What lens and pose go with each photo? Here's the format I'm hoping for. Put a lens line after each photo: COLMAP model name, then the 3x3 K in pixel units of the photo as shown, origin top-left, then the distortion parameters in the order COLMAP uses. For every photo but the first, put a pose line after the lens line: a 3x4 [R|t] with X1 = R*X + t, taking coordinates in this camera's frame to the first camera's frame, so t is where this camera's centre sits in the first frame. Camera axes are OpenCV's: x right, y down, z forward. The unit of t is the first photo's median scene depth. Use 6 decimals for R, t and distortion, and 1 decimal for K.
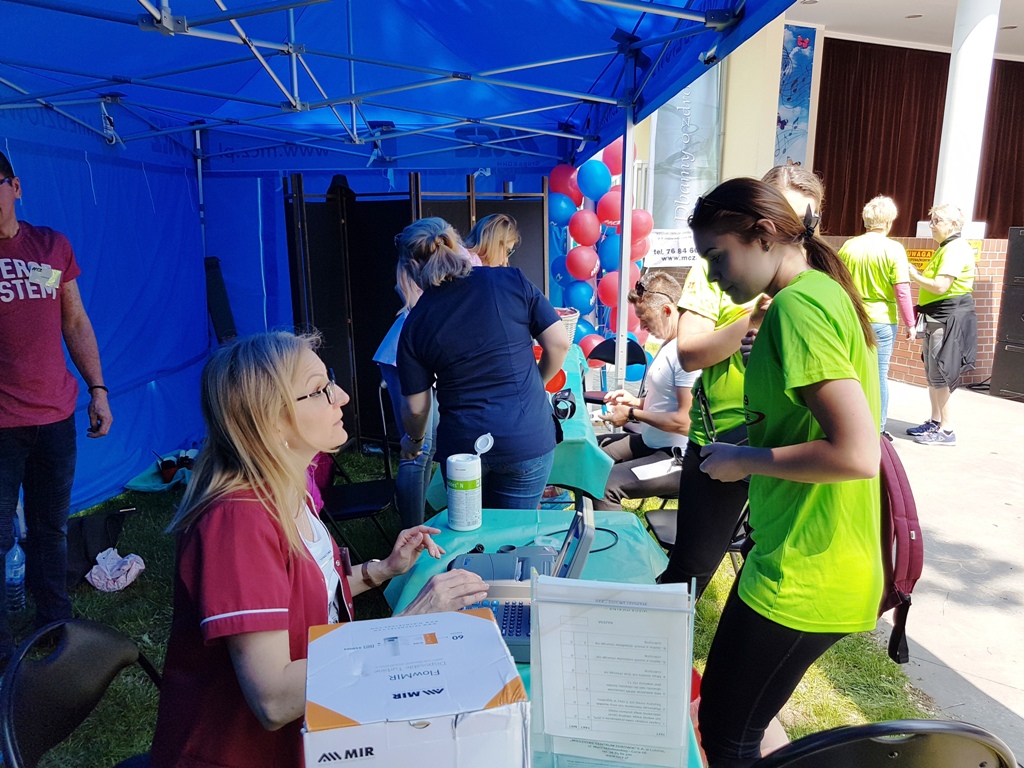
lens RADIAL K [[797.7, 0, 493.8], [0, 797.7, 388.9], [0, 0, 1]] dist [-0.032627, 0.031894]
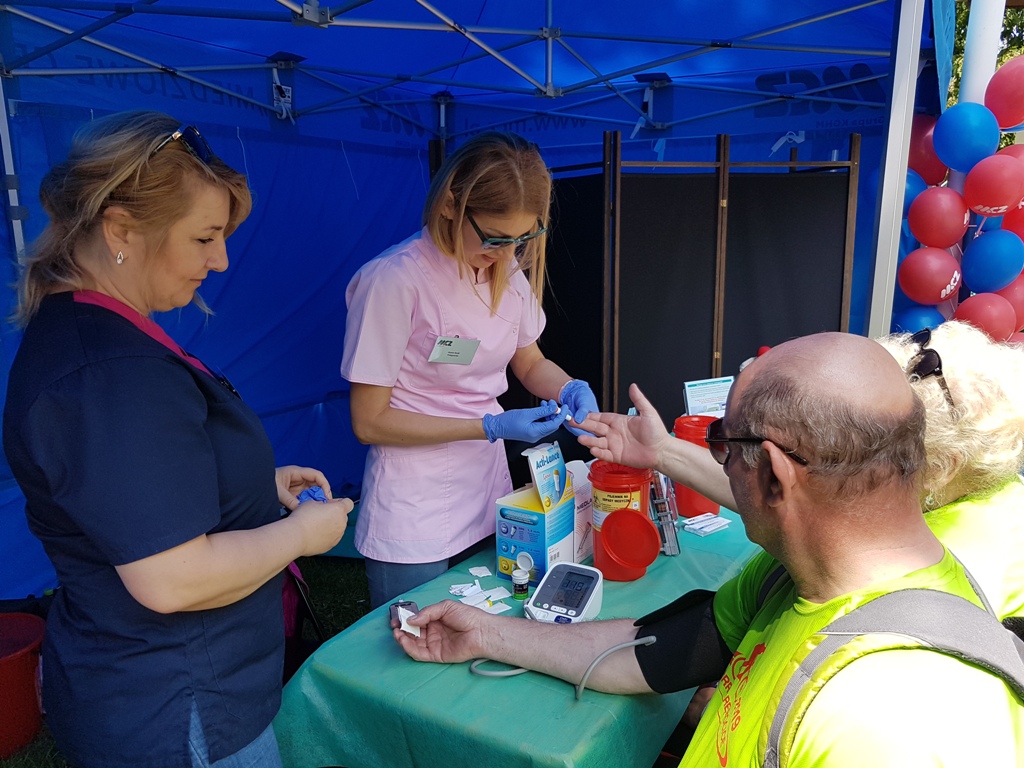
lens RADIAL K [[797.7, 0, 504.9], [0, 797.7, 390.9], [0, 0, 1]] dist [-0.032627, 0.031894]
pose [[0.873643, 0.097130, -0.476775, 0.114884], [-0.096079, 0.995017, 0.026653, -0.052803], [0.476988, 0.022523, 0.878621, 0.296378]]
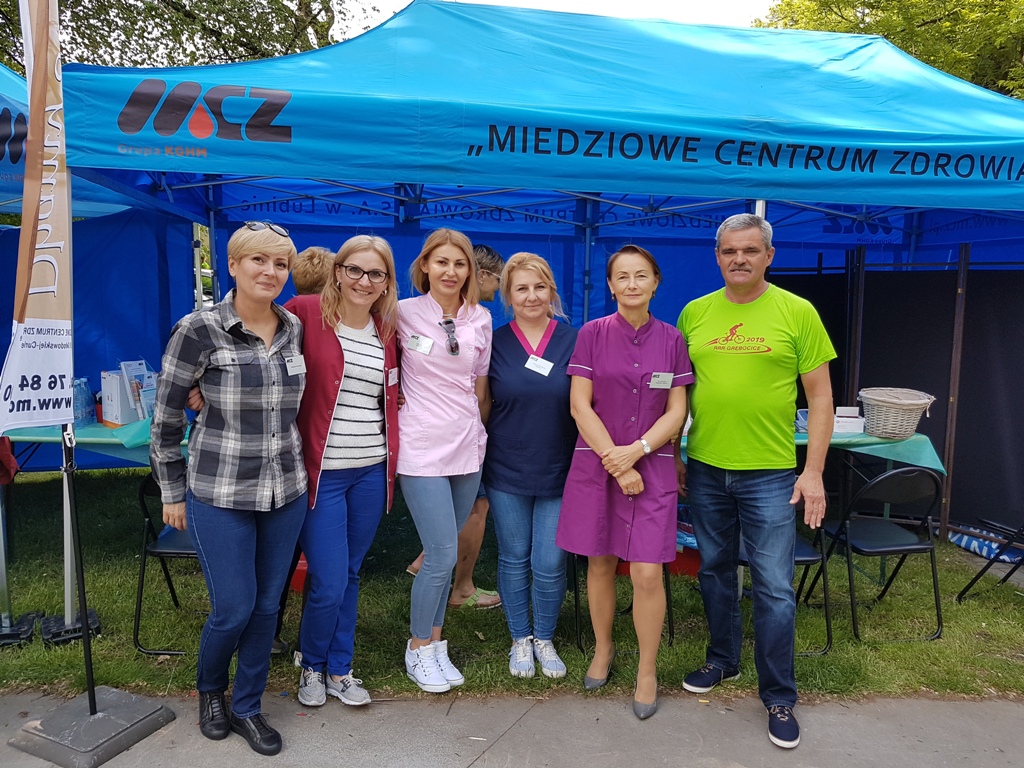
lens RADIAL K [[797.7, 0, 487.5], [0, 797.7, 373.4], [0, 0, 1]] dist [-0.032627, 0.031894]
pose [[0.133125, 0.117293, -0.984134, 0.648812], [-0.220877, 0.971511, 0.085910, -0.068444], [0.966173, 0.205936, 0.155239, 0.304240]]
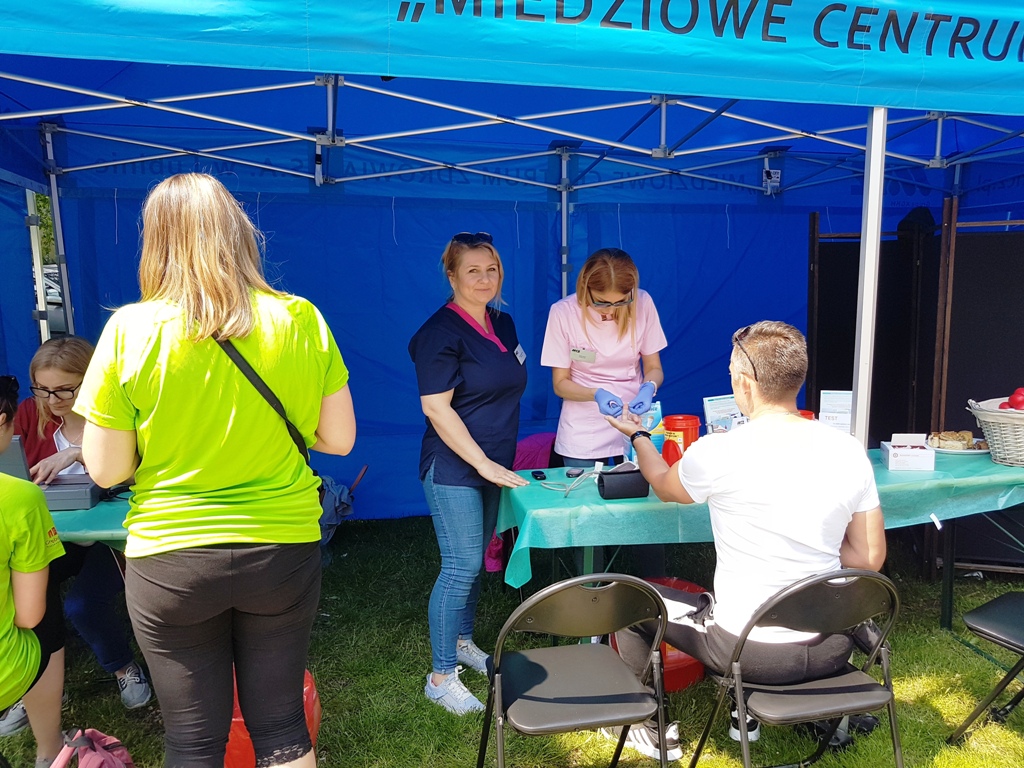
lens RADIAL K [[797.7, 0, 495.9], [0, 797.7, 379.3], [0, 0, 1]] dist [-0.032627, 0.031894]
pose [[0.209348, 0.128450, -0.969368, 0.412258], [-0.195879, 0.976750, 0.087125, -0.063949], [0.958021, 0.171639, 0.229642, 0.334692]]
